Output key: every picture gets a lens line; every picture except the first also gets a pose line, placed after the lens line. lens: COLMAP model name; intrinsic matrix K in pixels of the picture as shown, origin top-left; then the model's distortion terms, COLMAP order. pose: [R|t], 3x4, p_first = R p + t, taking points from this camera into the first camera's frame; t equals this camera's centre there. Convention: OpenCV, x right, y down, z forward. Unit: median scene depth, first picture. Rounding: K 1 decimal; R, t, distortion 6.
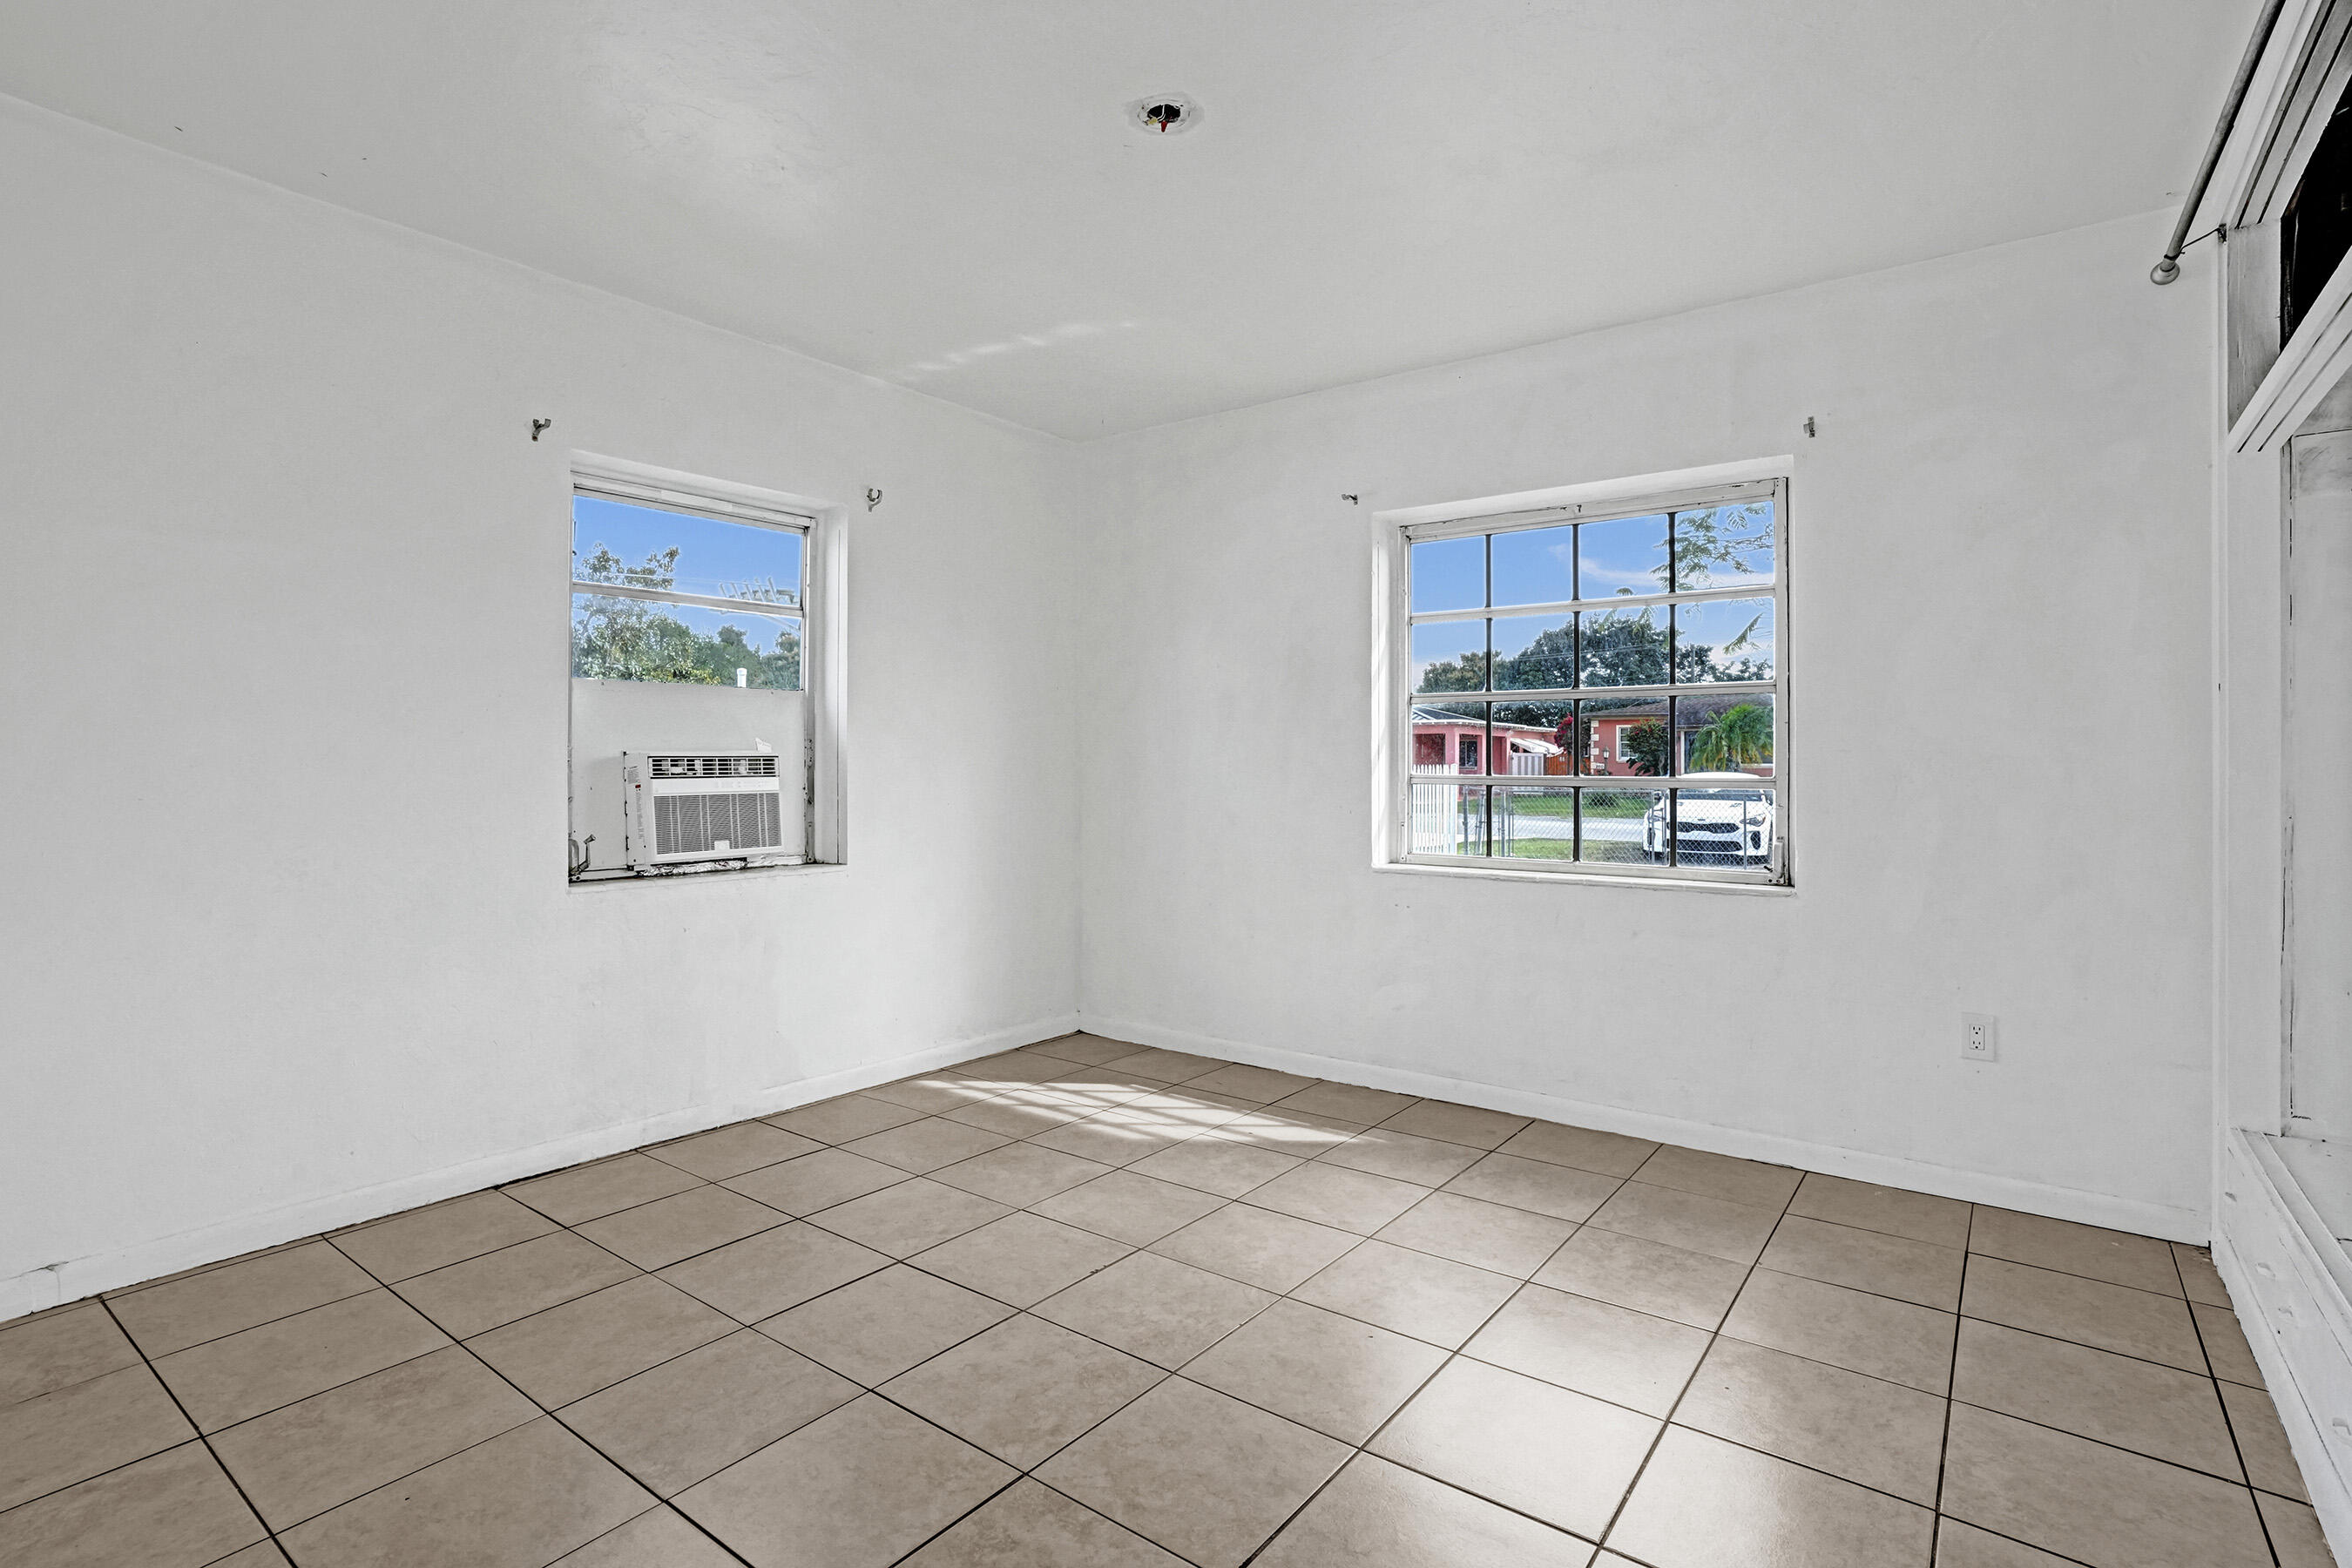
lens RADIAL K [[1136.2, 0, 1175.9], [0, 1136.2, 769.6], [0, 0, 1]] dist [-0.009762, 0.009487]
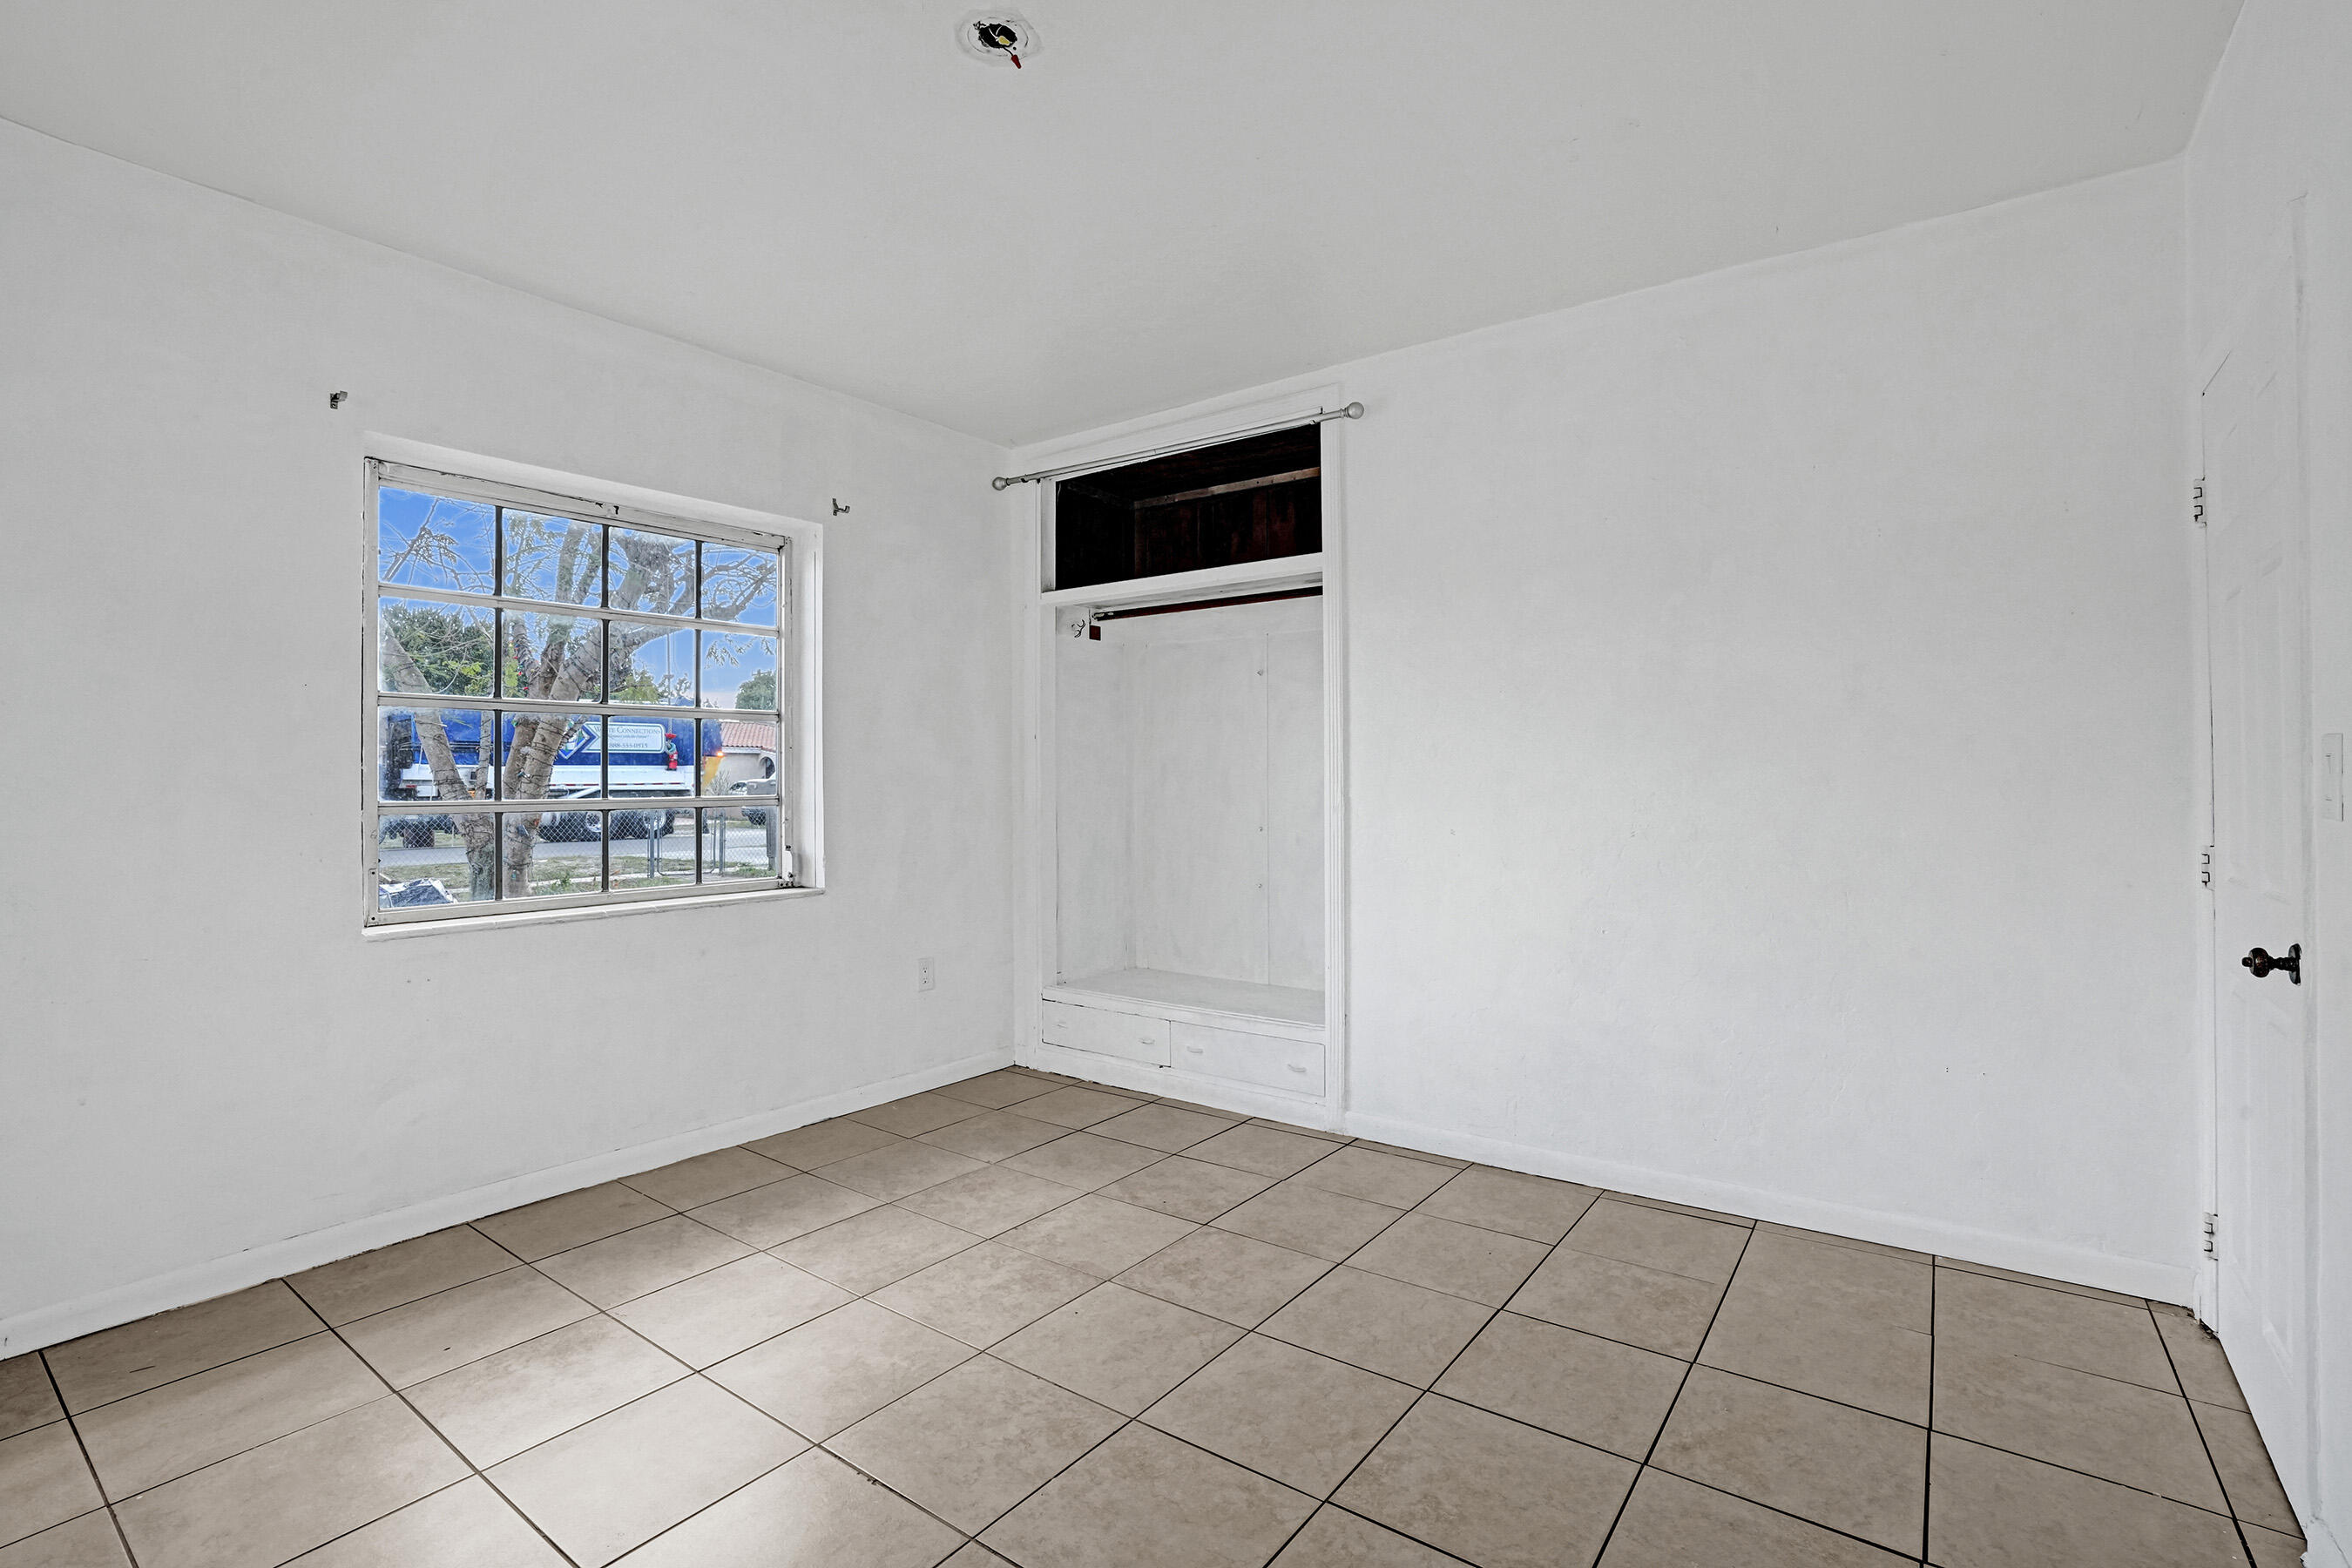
lens RADIAL K [[1075.4, 0, 1174.3], [0, 1075.4, 778.2], [0, 0, 1]] dist [-0.027508, 0.000448]
pose [[-0.007592, 0.004353, 0.999962, -0.598804], [0.004666, 0.999980, -0.004317, -0.004594], [-0.999960, 0.004633, -0.007612, 0.639886]]
